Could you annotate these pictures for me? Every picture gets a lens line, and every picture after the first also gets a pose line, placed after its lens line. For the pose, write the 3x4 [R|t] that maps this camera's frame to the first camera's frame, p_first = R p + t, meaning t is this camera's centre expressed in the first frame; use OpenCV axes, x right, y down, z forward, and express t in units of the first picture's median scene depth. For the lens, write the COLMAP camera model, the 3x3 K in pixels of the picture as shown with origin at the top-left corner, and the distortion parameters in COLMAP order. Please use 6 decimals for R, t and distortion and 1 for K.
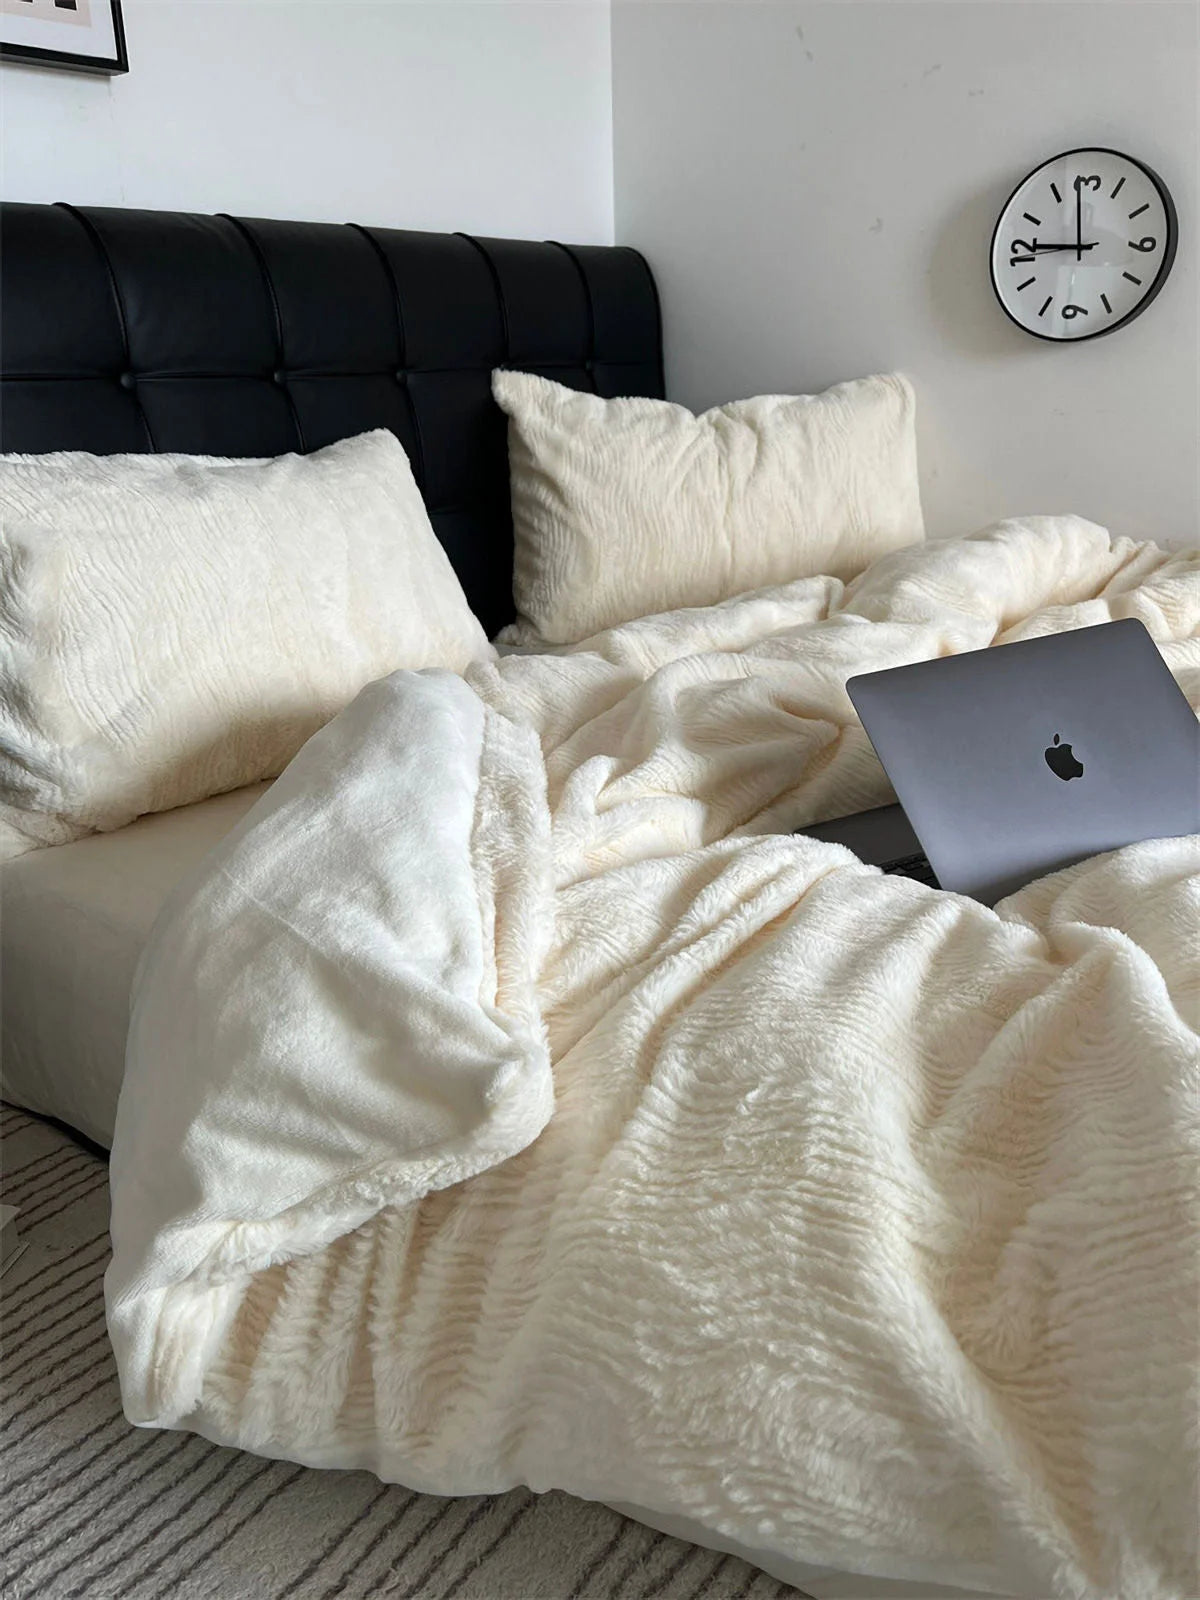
lens RADIAL K [[1262.7, 0, 634.0], [0, 1262.7, 830.8], [0, 0, 1]] dist [0.044424, -0.062011]
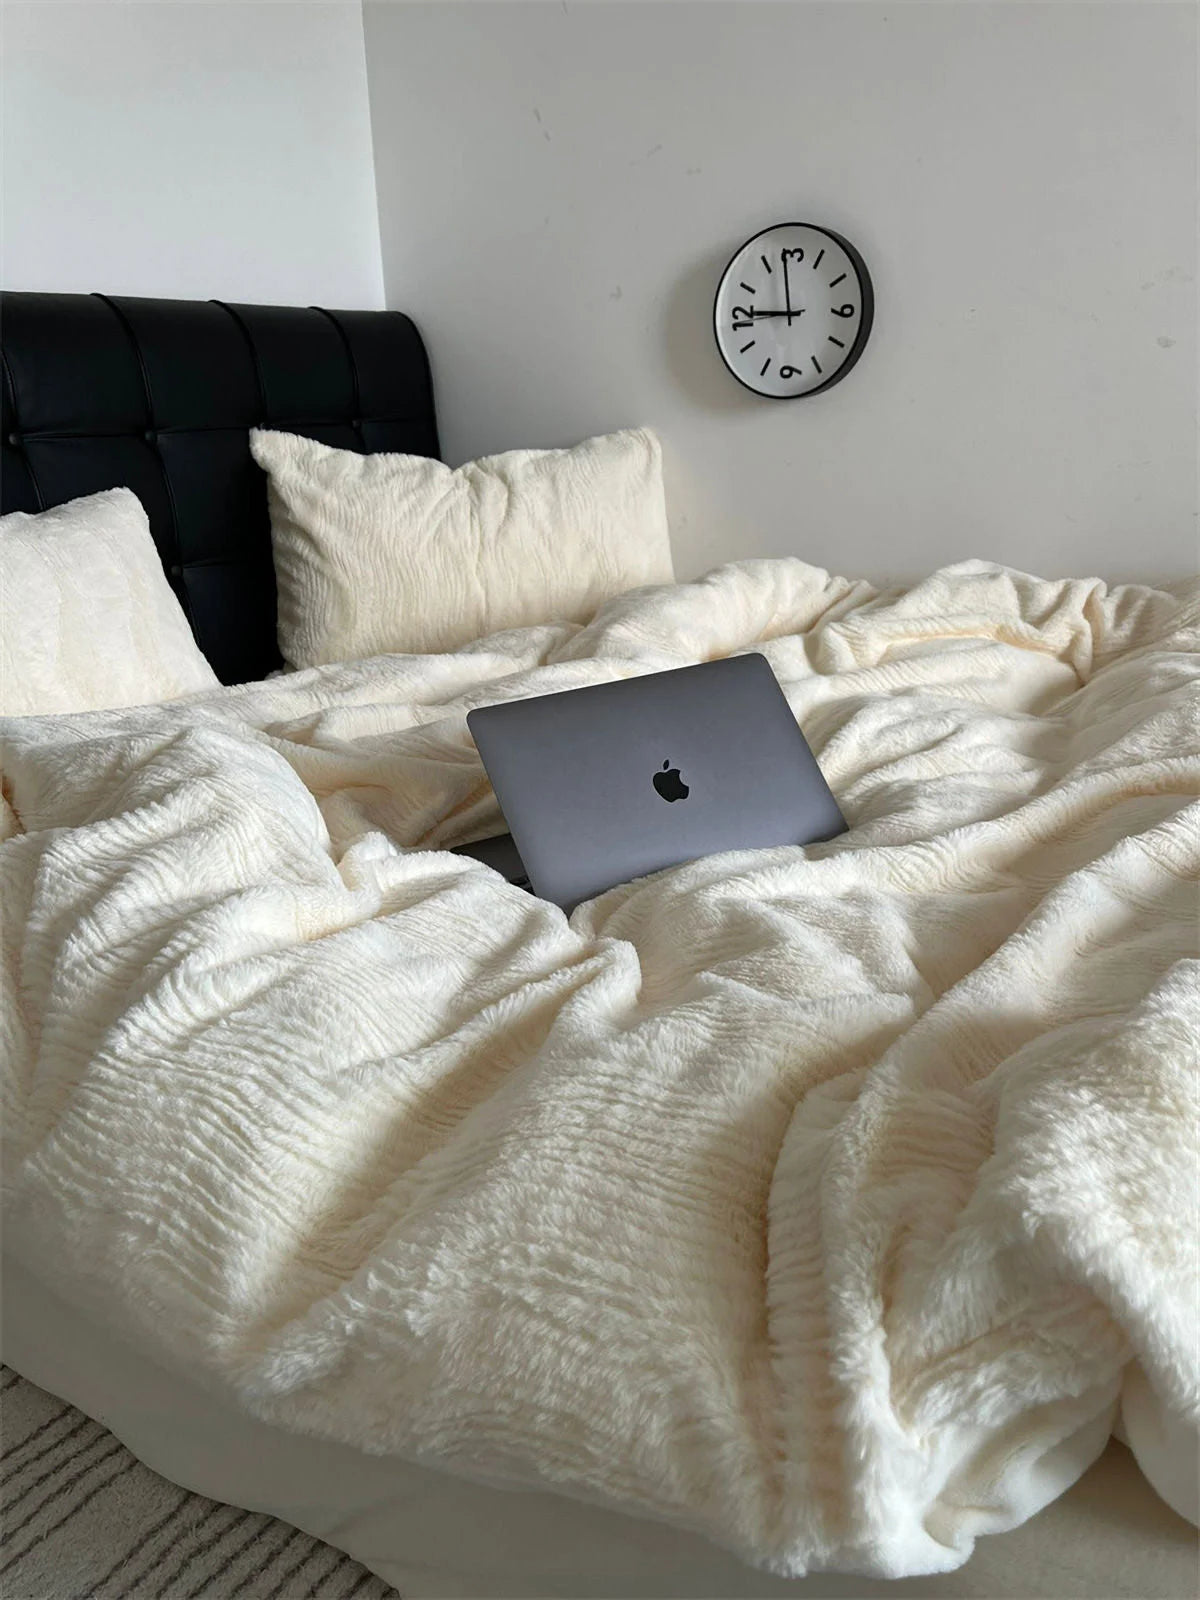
lens RADIAL K [[1235.5, 0, 645.2], [0, 1235.5, 834.6], [0, 0, 1]] dist [0.052645, -0.087858]
pose [[0.996648, -0.034910, 0.073980, 0.128803], [0.036674, 0.999071, -0.022624, 0.007045], [-0.073122, 0.025261, 0.997003, -0.041099]]
